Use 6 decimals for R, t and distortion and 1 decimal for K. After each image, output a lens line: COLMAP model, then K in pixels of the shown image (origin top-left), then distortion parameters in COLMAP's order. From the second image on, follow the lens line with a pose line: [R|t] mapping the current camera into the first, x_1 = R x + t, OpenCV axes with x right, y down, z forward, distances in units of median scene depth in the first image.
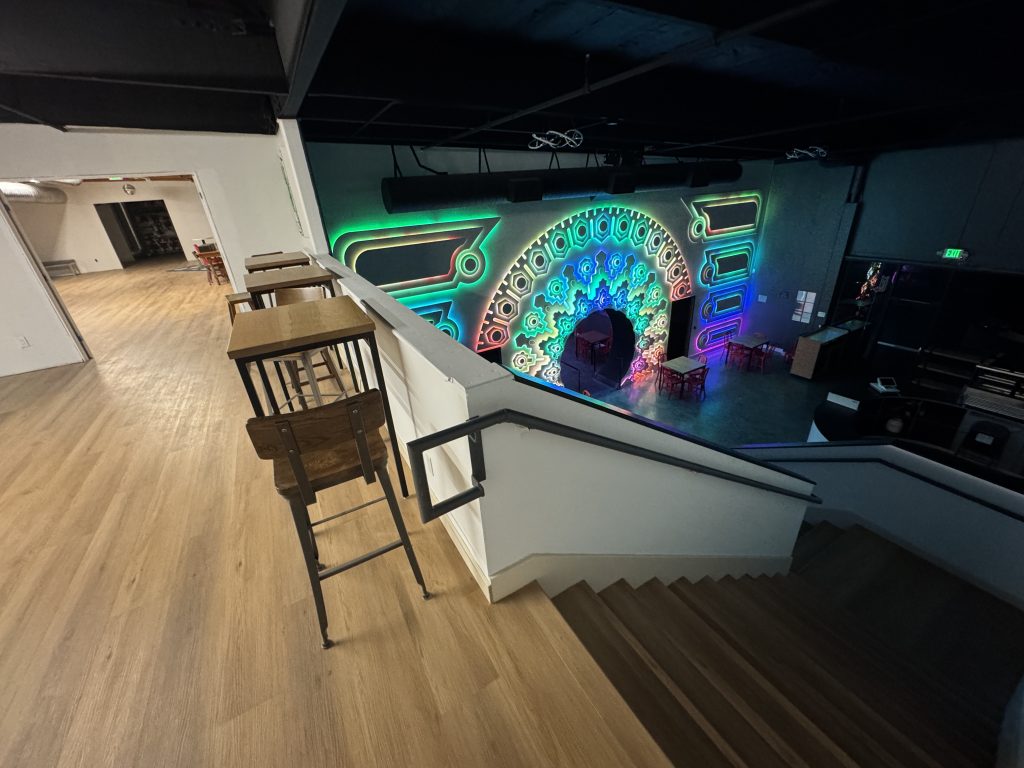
lens RADIAL K [[406.1, 0, 514.4], [0, 406.1, 381.8], [0, 0, 1]] dist [-0.004373, -0.000003]
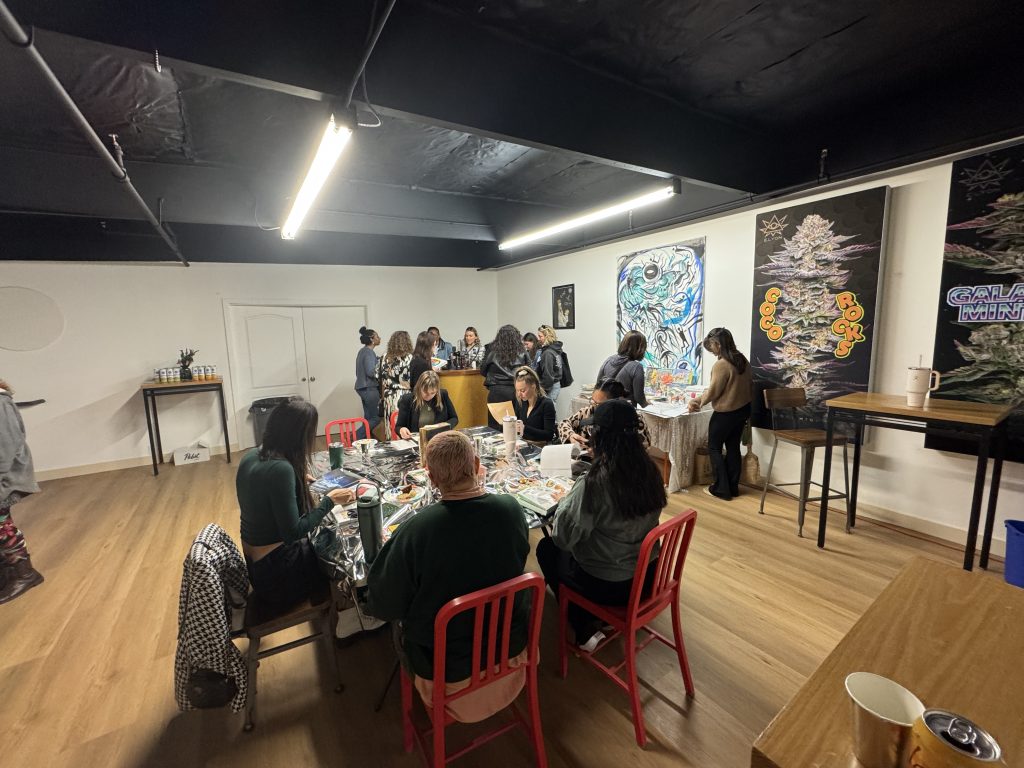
lens RADIAL K [[406.1, 0, 511.6], [0, 406.1, 383.9], [0, 0, 1]] dist [-0.004373, -0.000003]
pose [[-0.994284, 0.093277, -0.051950, -2.128565], [0.049706, 0.835023, 0.547965, -0.705804], [0.094492, 0.542250, -0.834887, 1.806011]]
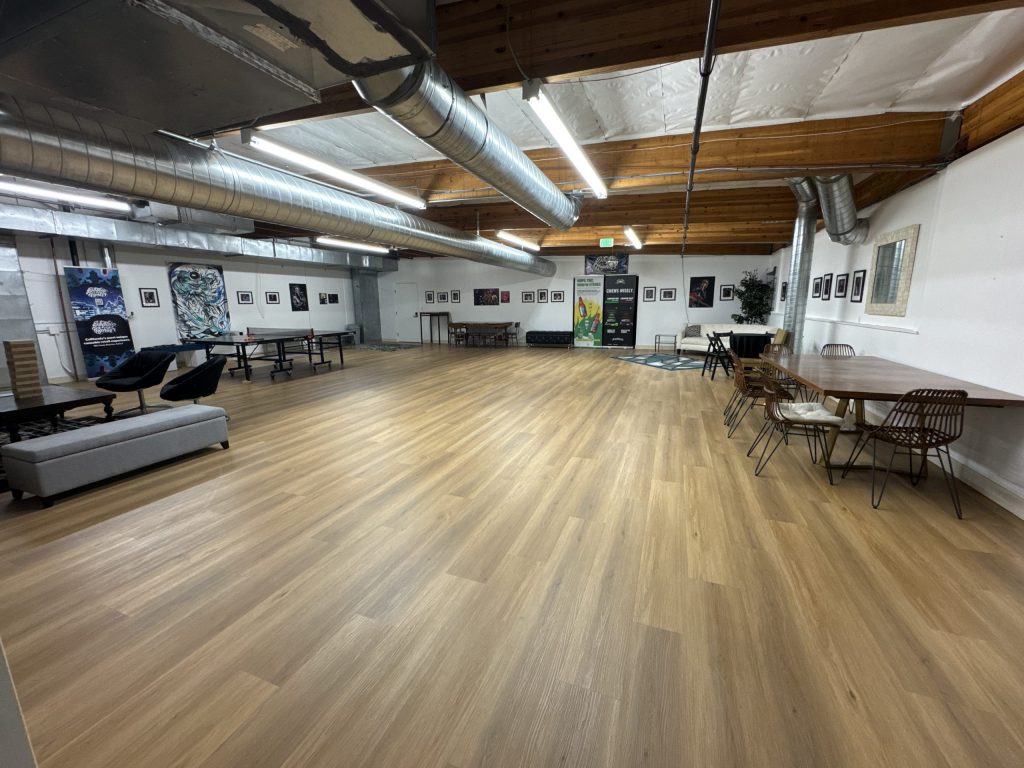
lens RADIAL K [[406.1, 0, 512.4], [0, 406.1, 382.7], [0, 0, 1]] dist [-0.004373, -0.000003]
pose [[0.614921, 0.205090, -0.761453, 2.182592], [-0.364767, 0.930055, -0.044071, 0.002131], [0.699155, 0.304853, 0.646720, -0.233776]]
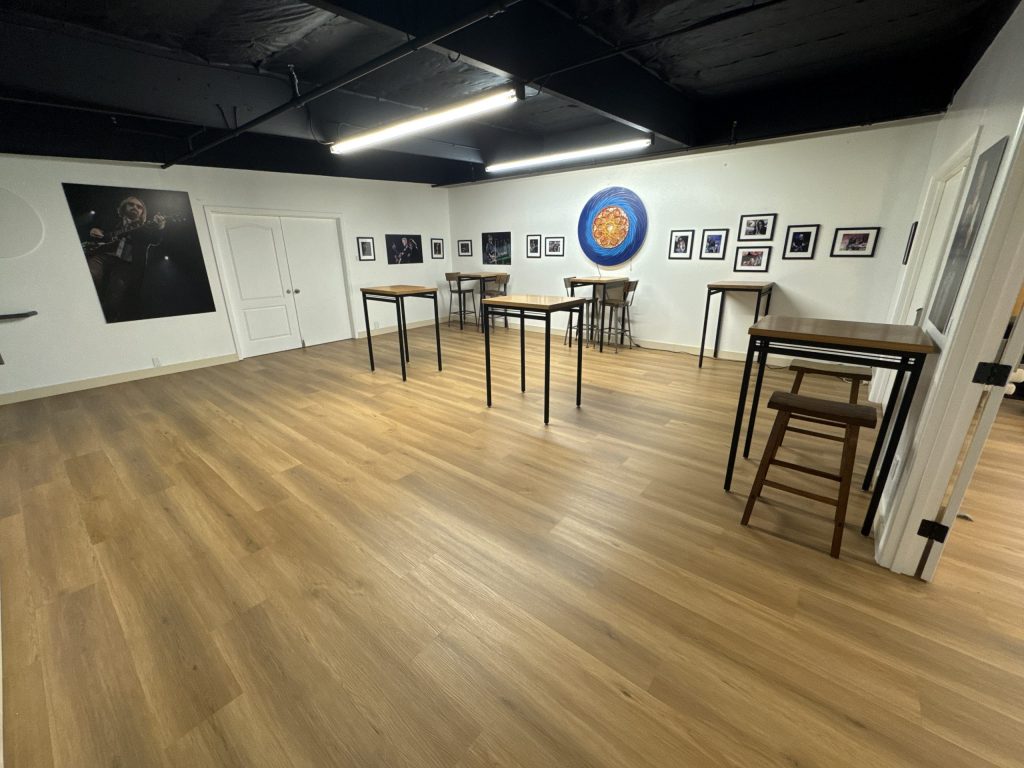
lens RADIAL K [[406.1, 0, 511.5], [0, 406.1, 382.2], [0, 0, 1]] dist [-0.004373, -0.000003]
pose [[-0.935112, 0.177880, -0.306469, -1.379855], [-0.085512, 0.726035, 0.682321, -0.908810], [0.343879, 0.664253, -0.663713, 2.214382]]
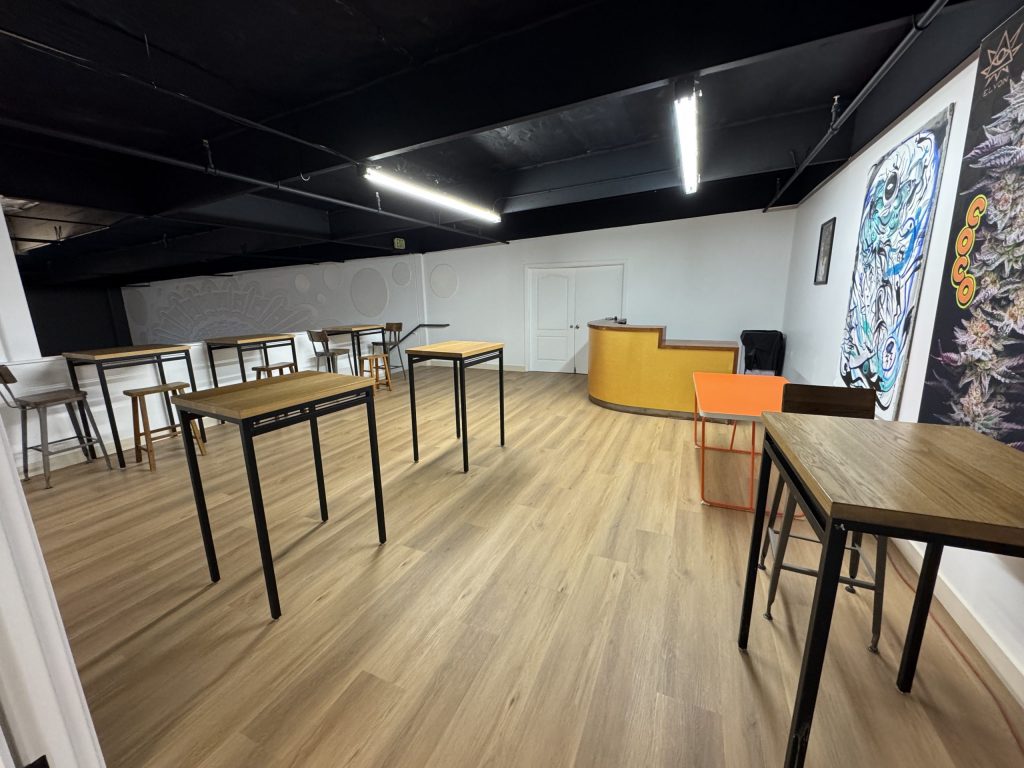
lens RADIAL K [[406.1, 0, 511.6], [0, 406.1, 384.3], [0, 0, 1]] dist [-0.004373, -0.000003]
pose [[-0.580372, -0.103764, 0.807713, -3.387017], [0.396763, 0.830135, 0.391733, -0.454546], [-0.711159, 0.547822, -0.440618, 1.534240]]
